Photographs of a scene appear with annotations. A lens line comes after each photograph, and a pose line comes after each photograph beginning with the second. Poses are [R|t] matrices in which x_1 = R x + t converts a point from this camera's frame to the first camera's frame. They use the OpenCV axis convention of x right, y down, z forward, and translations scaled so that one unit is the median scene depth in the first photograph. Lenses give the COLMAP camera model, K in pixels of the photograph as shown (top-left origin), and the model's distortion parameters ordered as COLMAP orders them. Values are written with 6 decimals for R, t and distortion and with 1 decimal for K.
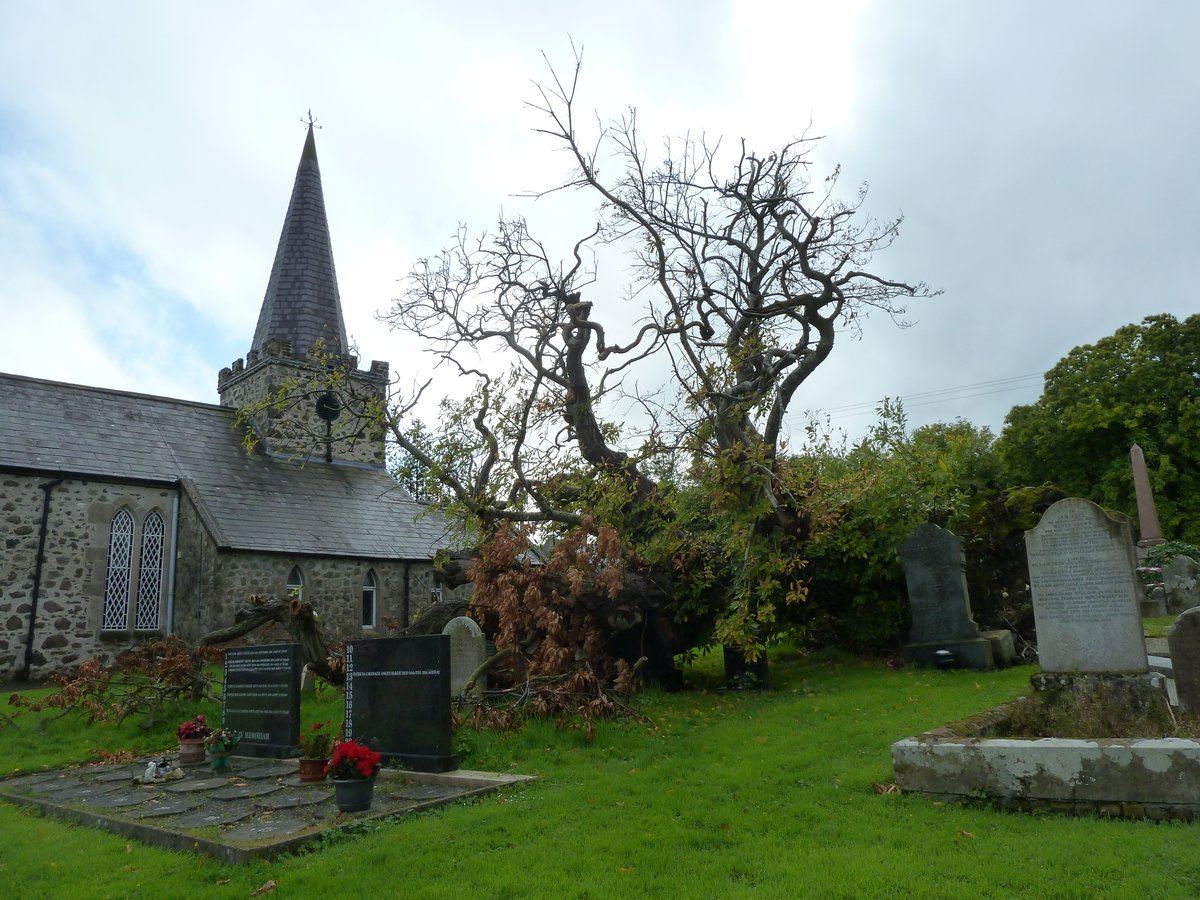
lens RADIAL K [[900.4, 0, 600.0], [0, 900.4, 450.0], [0, 0, 1]] dist [-0.024864, 0.004697]
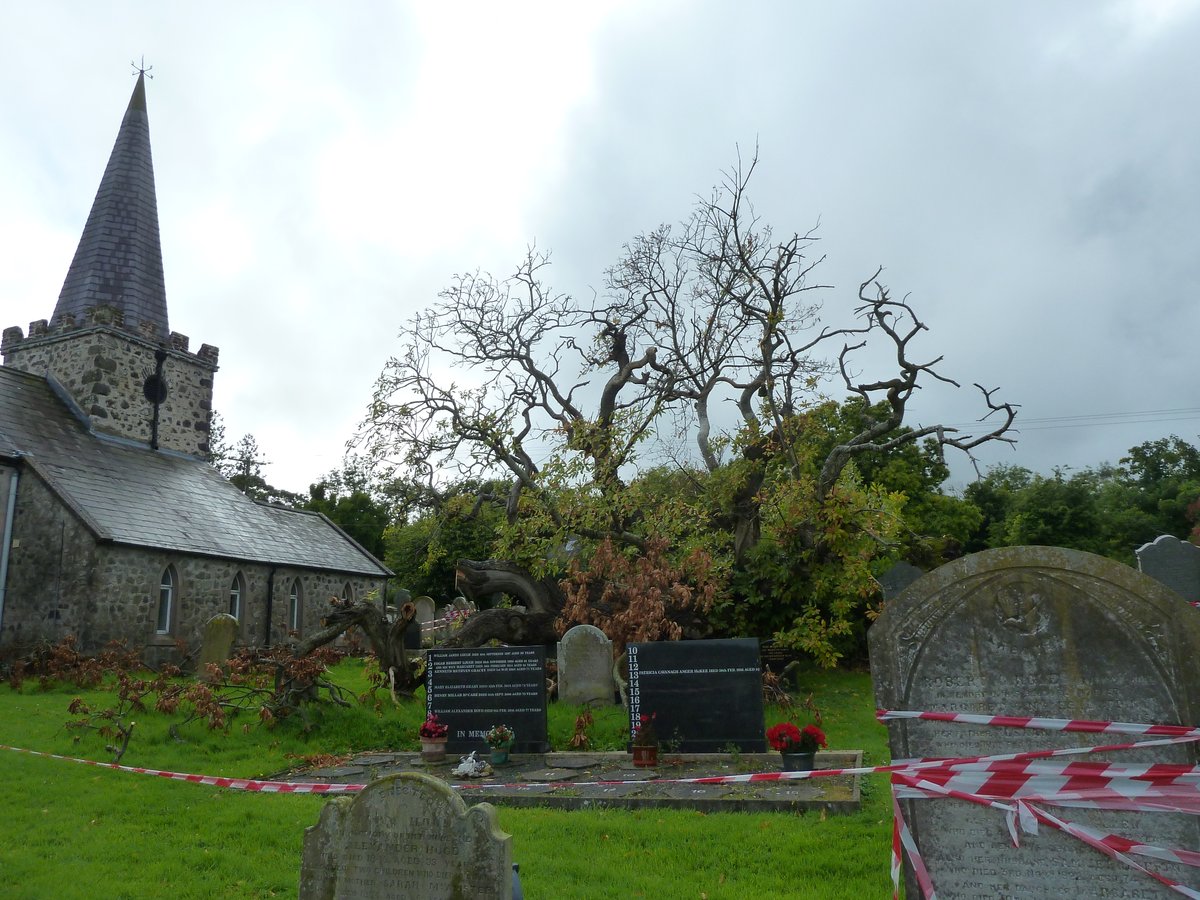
lens RADIAL K [[900.4, 0, 600.0], [0, 900.4, 450.0], [0, 0, 1]] dist [-0.024864, 0.004697]
pose [[0.914844, 0.103720, 0.390259, -0.248527], [-0.095652, 0.994606, -0.040112, 0.007188], [-0.392314, -0.000632, 0.919831, -0.003956]]
